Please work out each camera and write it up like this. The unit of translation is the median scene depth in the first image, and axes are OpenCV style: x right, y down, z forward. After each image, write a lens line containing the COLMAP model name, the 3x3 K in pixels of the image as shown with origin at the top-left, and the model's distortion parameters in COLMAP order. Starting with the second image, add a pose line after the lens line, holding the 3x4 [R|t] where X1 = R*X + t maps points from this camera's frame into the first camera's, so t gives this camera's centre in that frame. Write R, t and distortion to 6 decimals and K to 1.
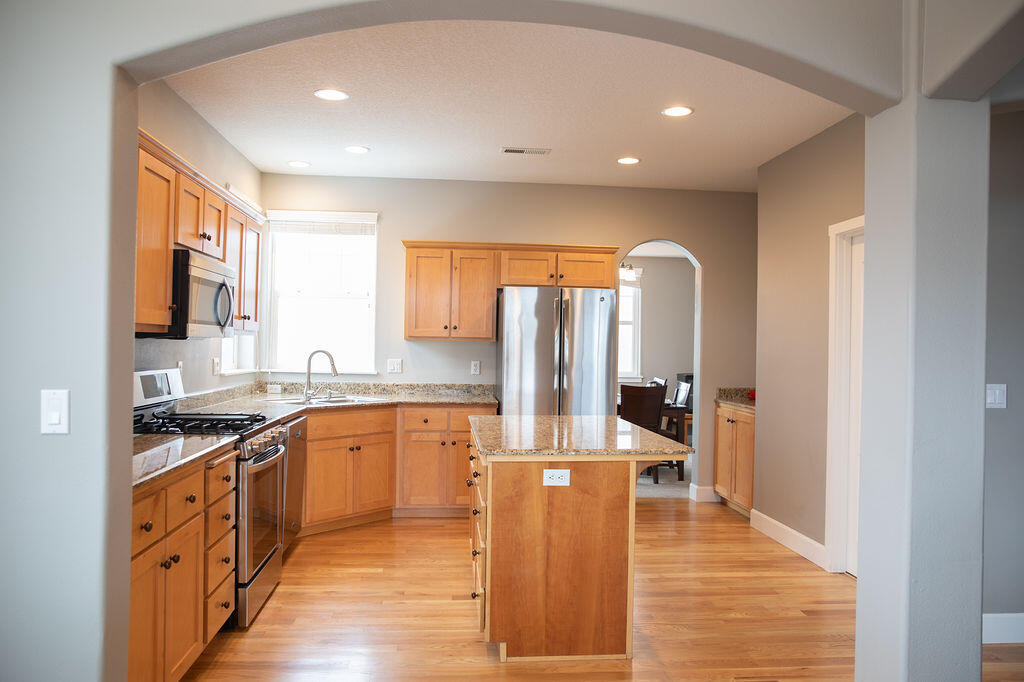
lens RADIAL K [[763.8, 0, 510.7], [0, 763.8, 345.4], [0, 0, 1]] dist [-0.063645, -0.001887]
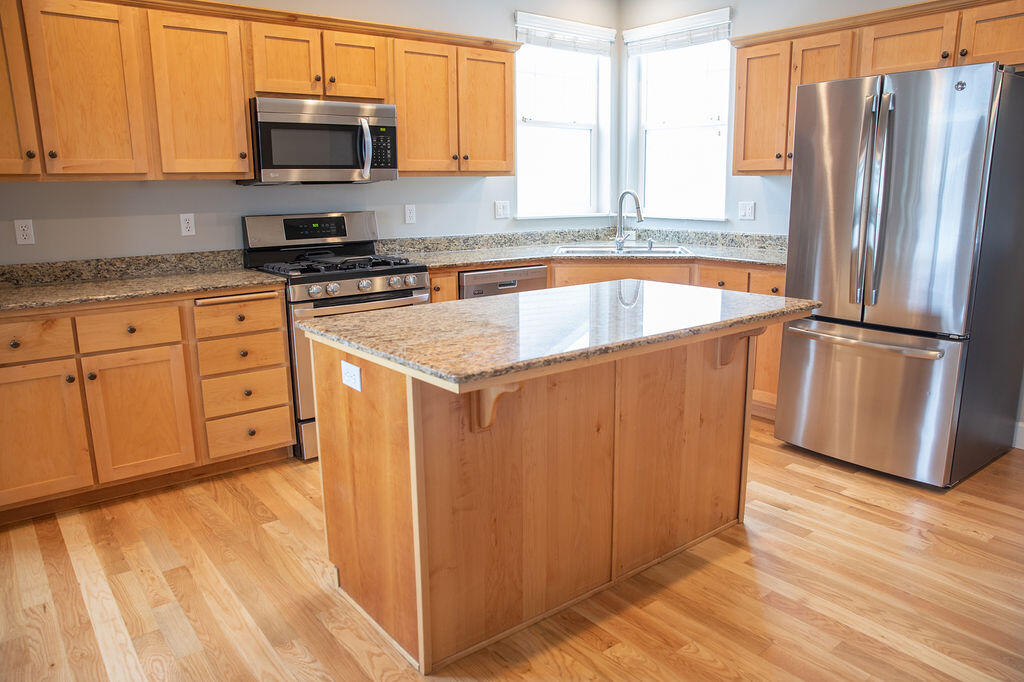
lens RADIAL K [[712.5, 0, 511.2], [0, 712.5, 339.4], [0, 0, 1]] dist [-0.036409, 0.010184]
pose [[0.542446, 0.153810, -0.825890, 0.350994], [0.019053, 0.980591, 0.195134, 0.010426], [0.839875, -0.121585, 0.528987, 0.418967]]
